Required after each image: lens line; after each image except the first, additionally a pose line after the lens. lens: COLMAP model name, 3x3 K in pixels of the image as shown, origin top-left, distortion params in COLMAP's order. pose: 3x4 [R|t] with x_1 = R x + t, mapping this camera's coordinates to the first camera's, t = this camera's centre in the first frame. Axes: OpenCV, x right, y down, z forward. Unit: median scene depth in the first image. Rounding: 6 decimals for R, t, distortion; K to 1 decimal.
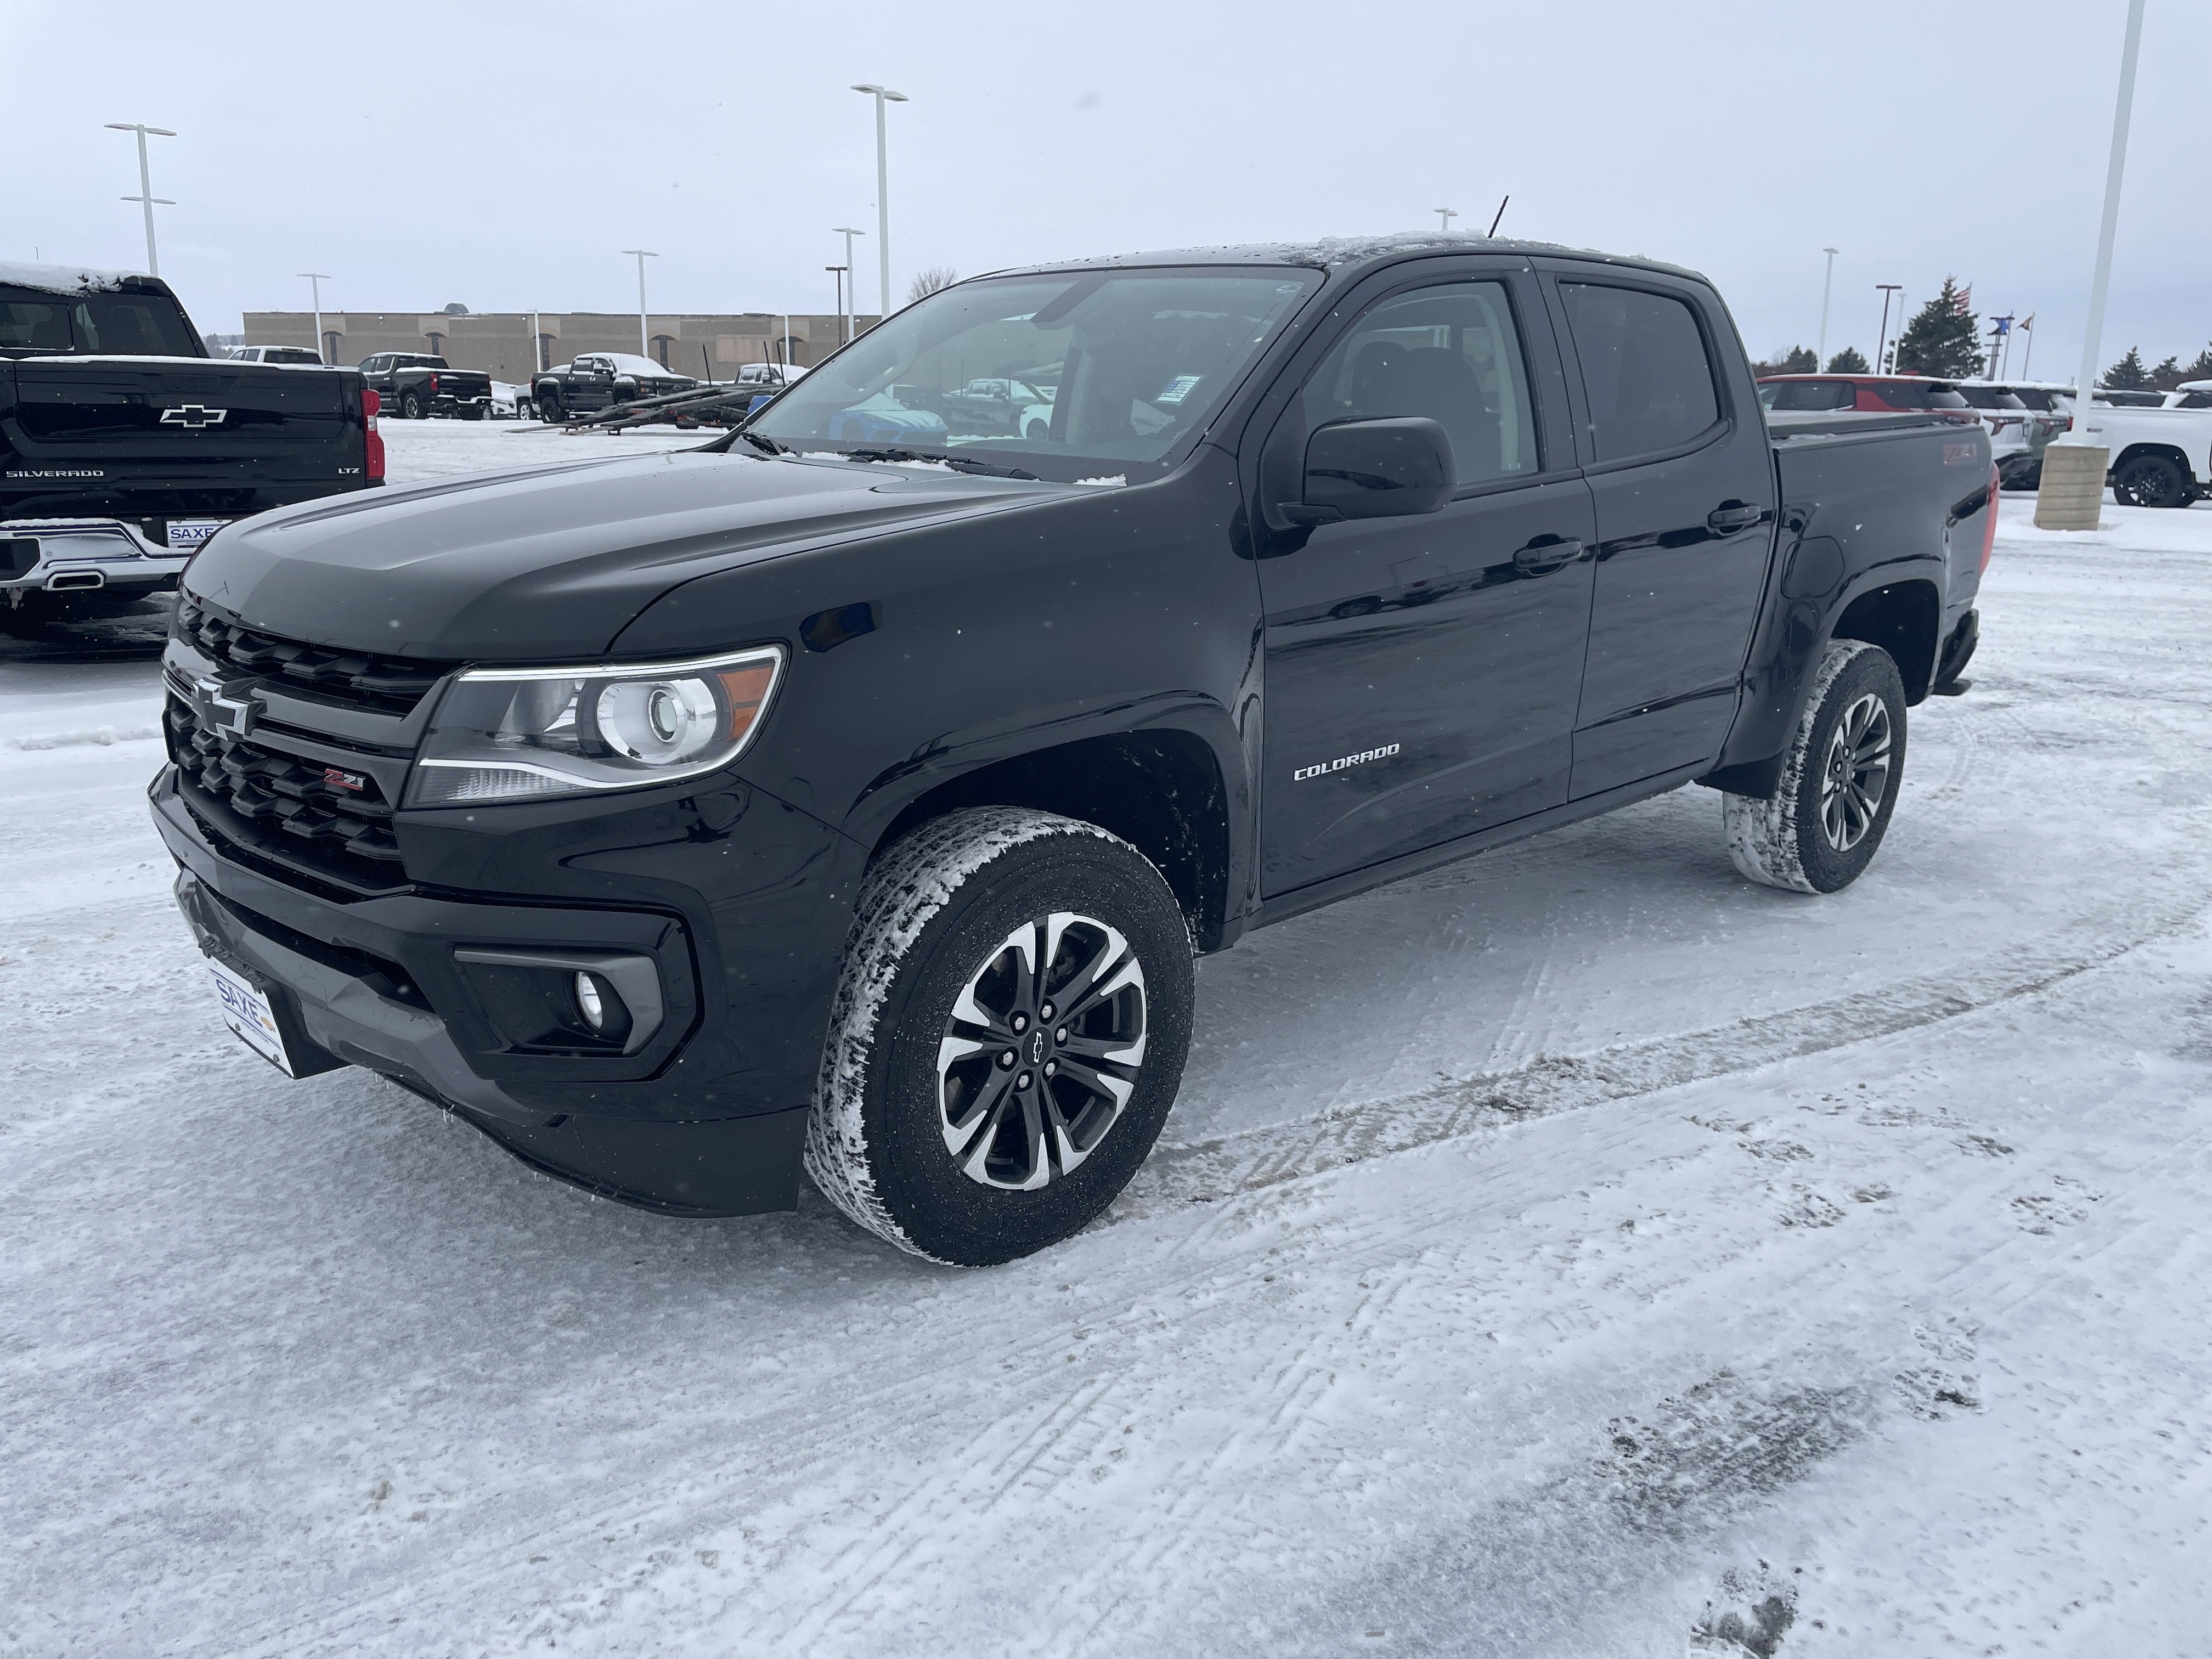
lens RADIAL K [[1666.4, 0, 1087.8], [0, 1666.4, 811.3], [0, 0, 1]] dist [0.095044, -0.115305]
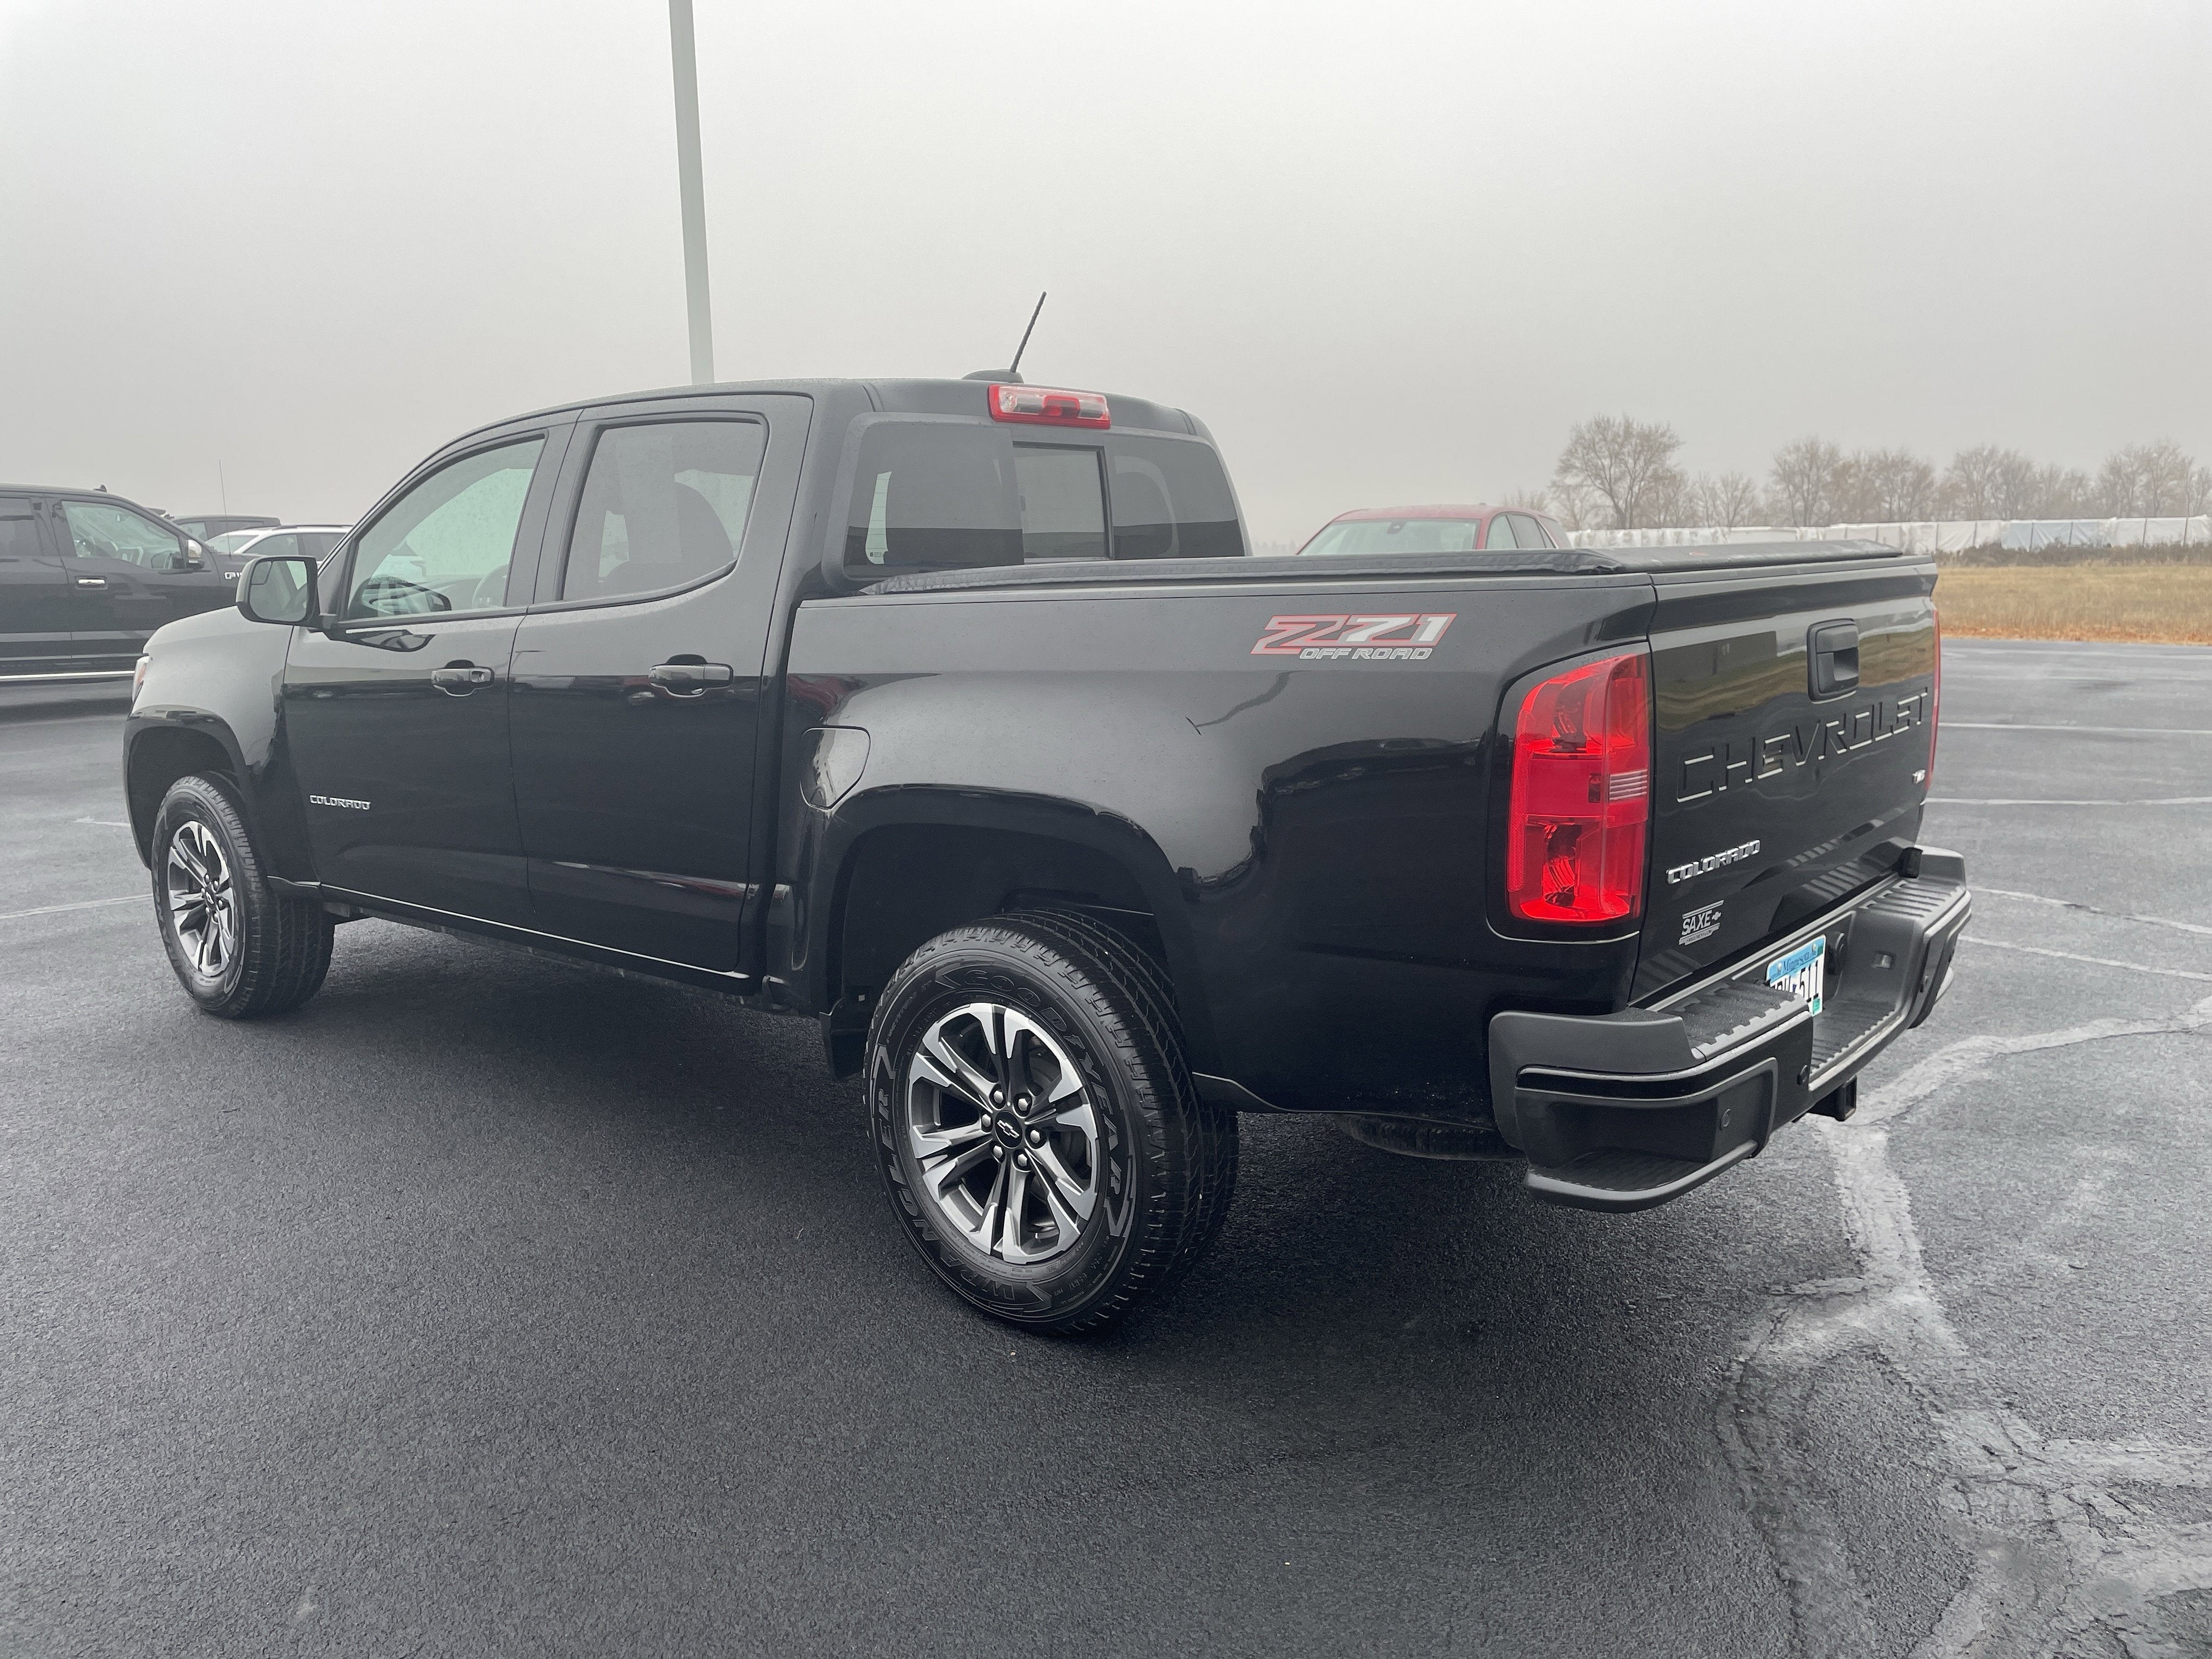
lens RADIAL K [[1666.4, 0, 1089.8], [0, 1666.4, 801.7], [0, 0, 1]] dist [0.095044, -0.115305]
pose [[0.095048, 0.134908, -0.986289, 1.978761], [-0.228843, 0.967201, 0.110244, -0.405854], [0.968812, 0.215227, 0.122803, 1.784060]]
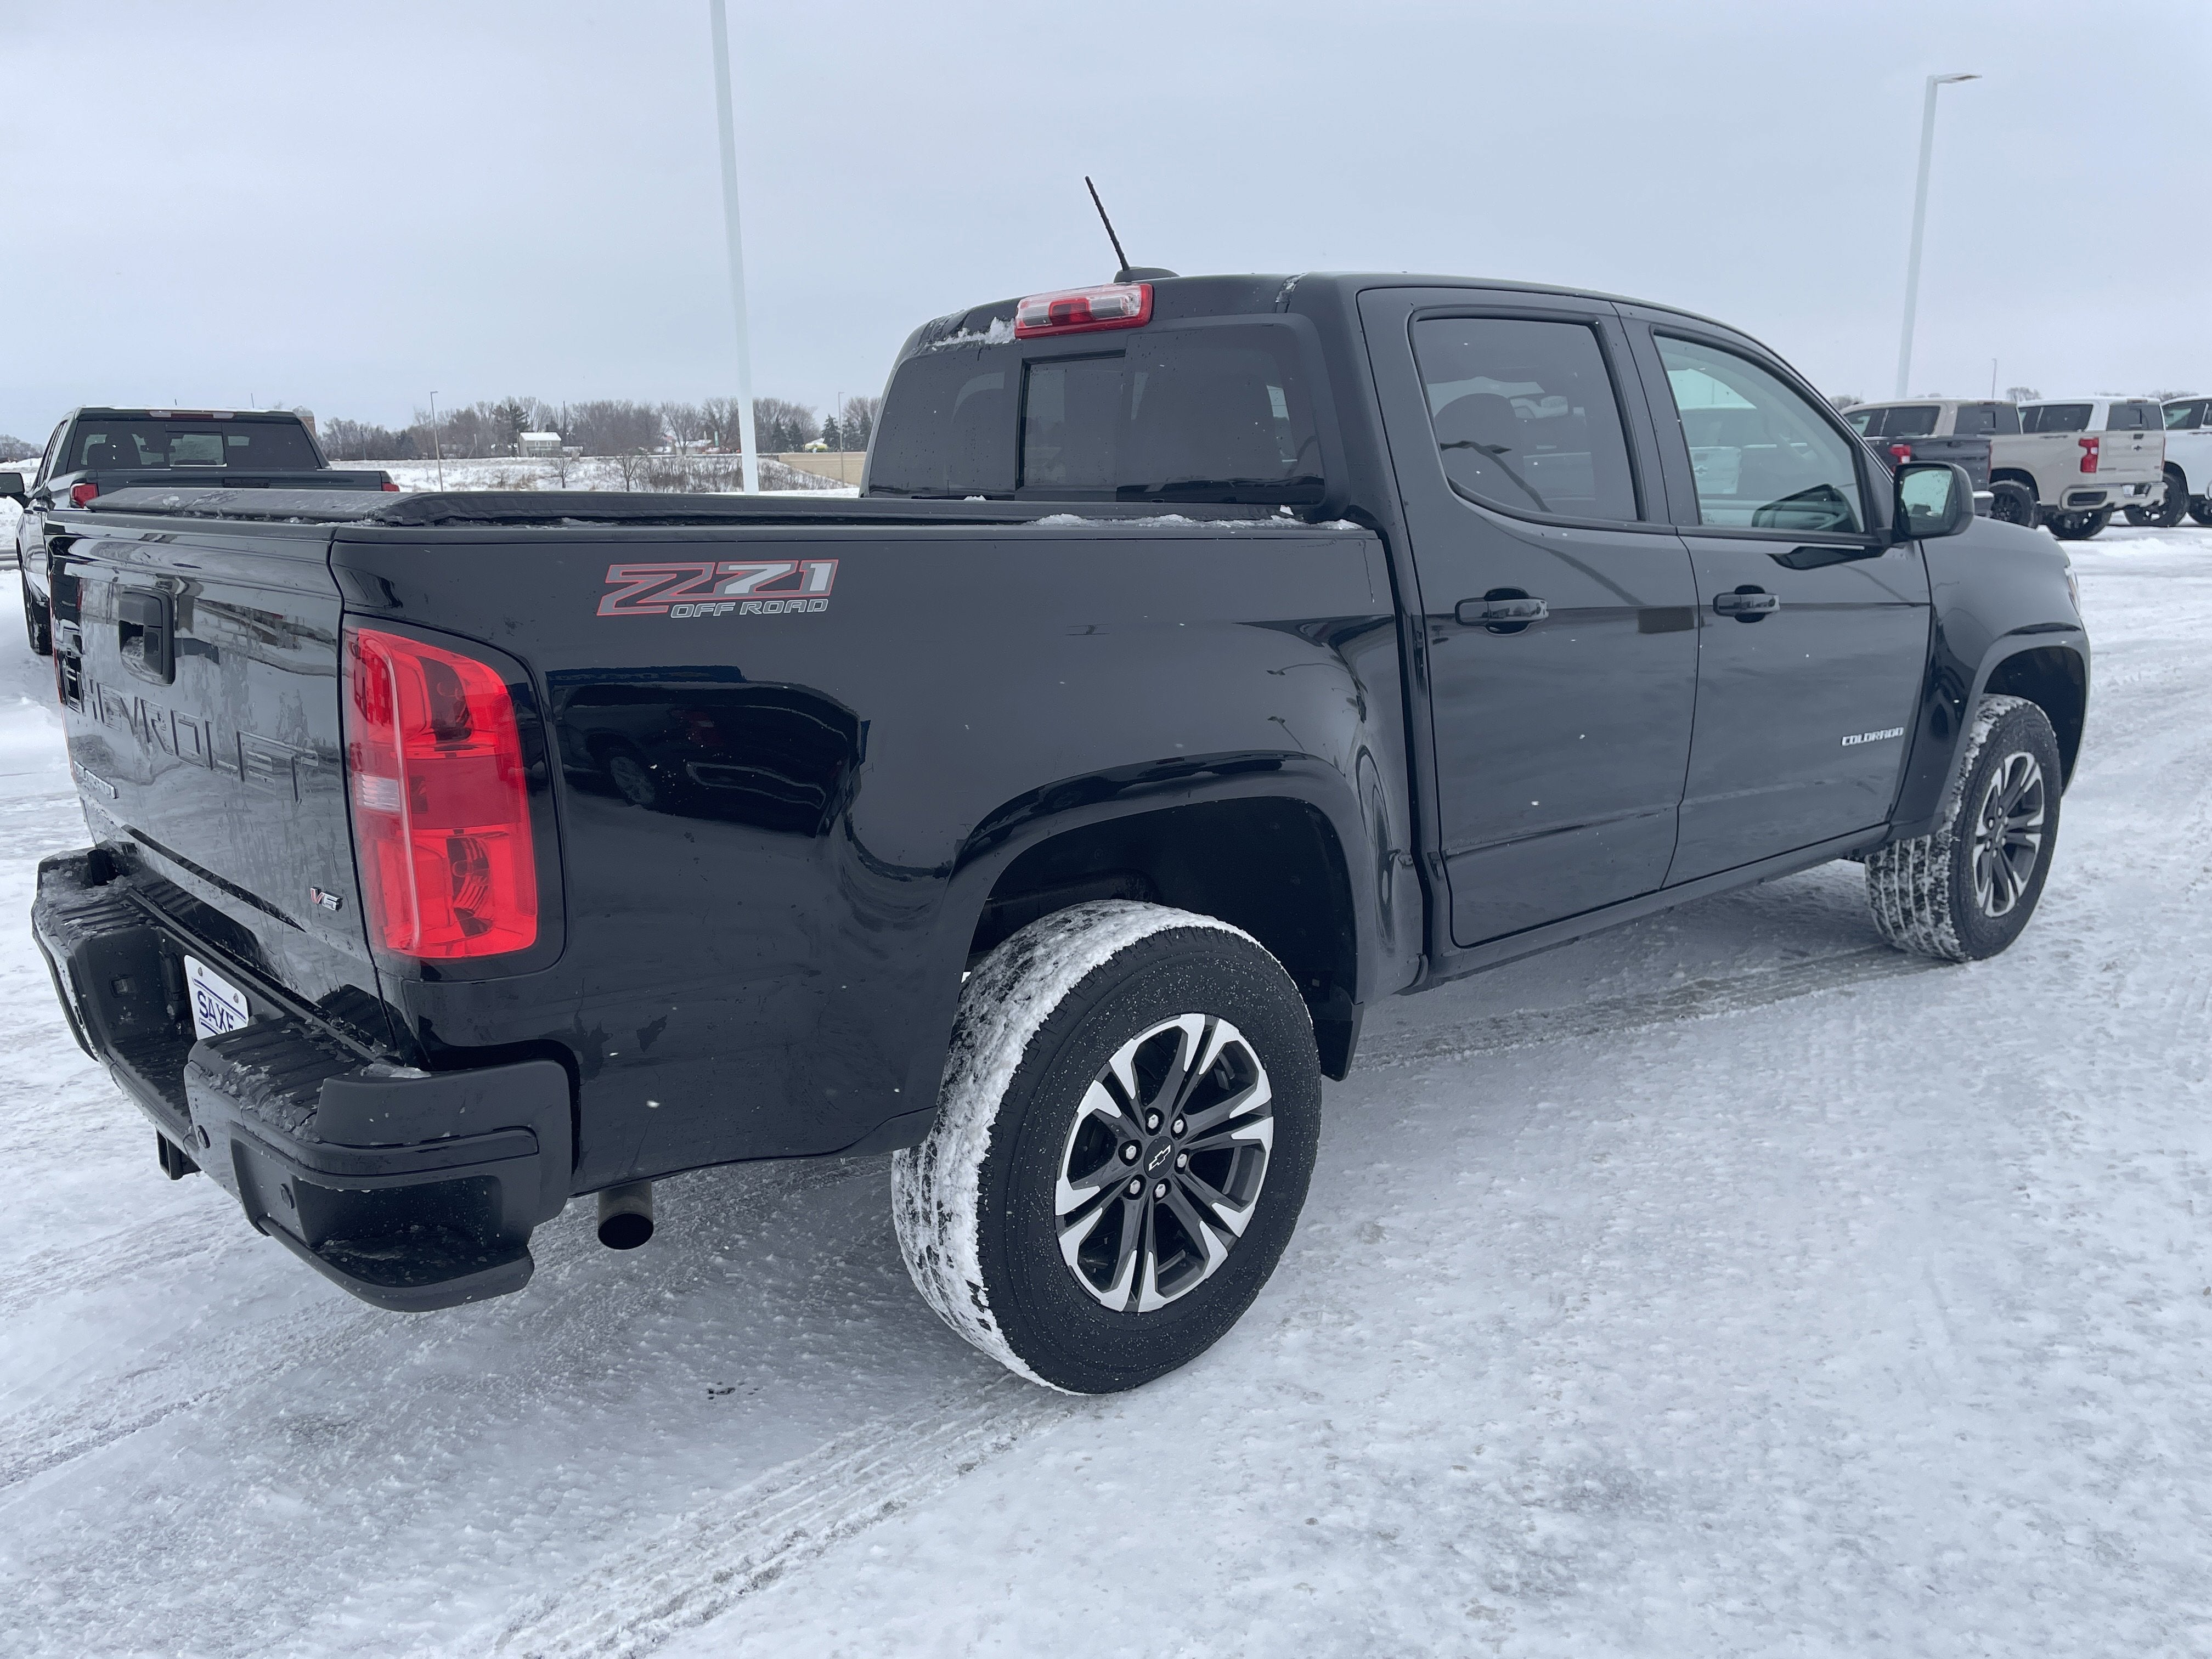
lens RADIAL K [[1666.4, 0, 1109.6], [0, 1666.4, 830.9], [0, 0, 1]] dist [0.095044, -0.115305]
pose [[-0.999318, -0.012710, 0.034665, 0.385240], [0.004028, 0.895743, 0.444555, -0.792814], [-0.036702, 0.444391, -0.895081, 3.207744]]
